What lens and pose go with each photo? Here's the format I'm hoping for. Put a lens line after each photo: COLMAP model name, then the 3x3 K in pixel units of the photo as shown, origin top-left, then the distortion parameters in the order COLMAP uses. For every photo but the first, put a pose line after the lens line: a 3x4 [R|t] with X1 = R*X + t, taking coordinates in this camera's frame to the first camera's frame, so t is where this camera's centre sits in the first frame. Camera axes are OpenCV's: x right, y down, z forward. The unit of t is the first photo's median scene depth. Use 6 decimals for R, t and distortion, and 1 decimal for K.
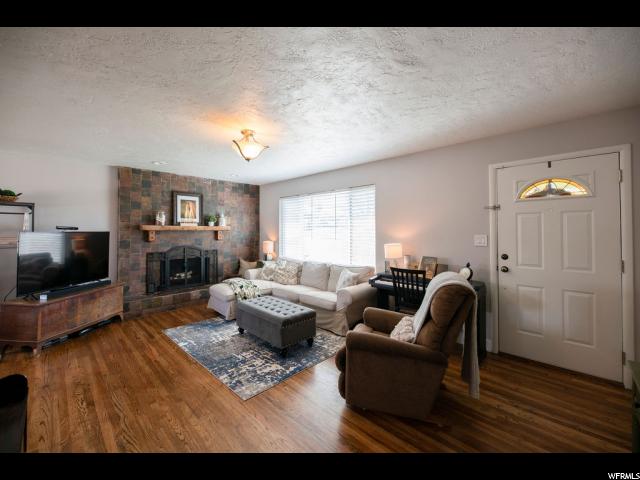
lens RADIAL K [[264.6, 0, 319.7], [0, 264.6, 226.2], [0, 0, 1]] dist [-0.001431, -0.000297]
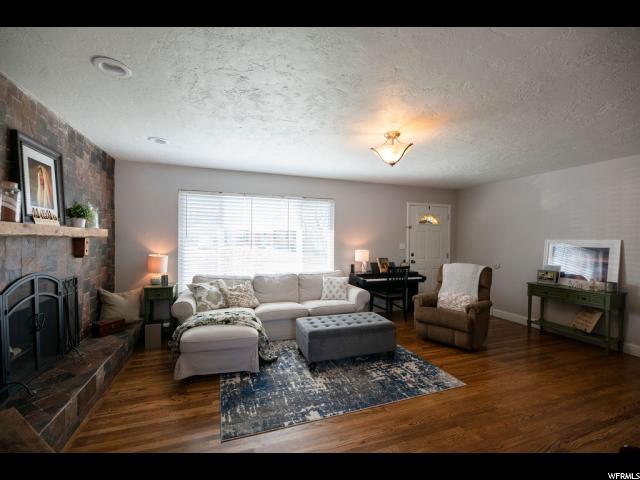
lens RADIAL K [[258.9, 0, 305.8], [0, 258.9, 240.7], [0, 0, 1]] dist [0.000532, -0.000093]
pose [[0.466324, -0.000140, 0.884614, -0.731407], [-0.022958, 0.999661, 0.012261, 0.009213], [-0.884316, -0.026026, 0.466163, 0.496966]]
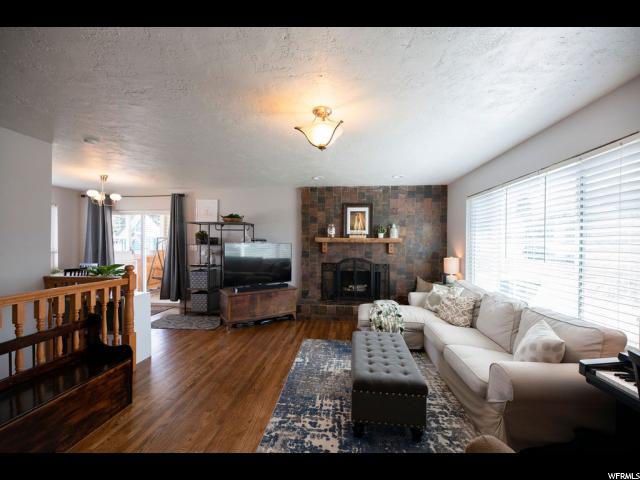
lens RADIAL K [[262.4, 0, 317.9], [0, 262.4, 243.6], [0, 0, 1]] dist [-0.000424, -0.000195]
pose [[0.625814, 0.008689, -0.779924, 0.182741], [0.005313, 0.999867, 0.015403, 0.004917], [0.779954, -0.013783, 0.625685, 0.311700]]
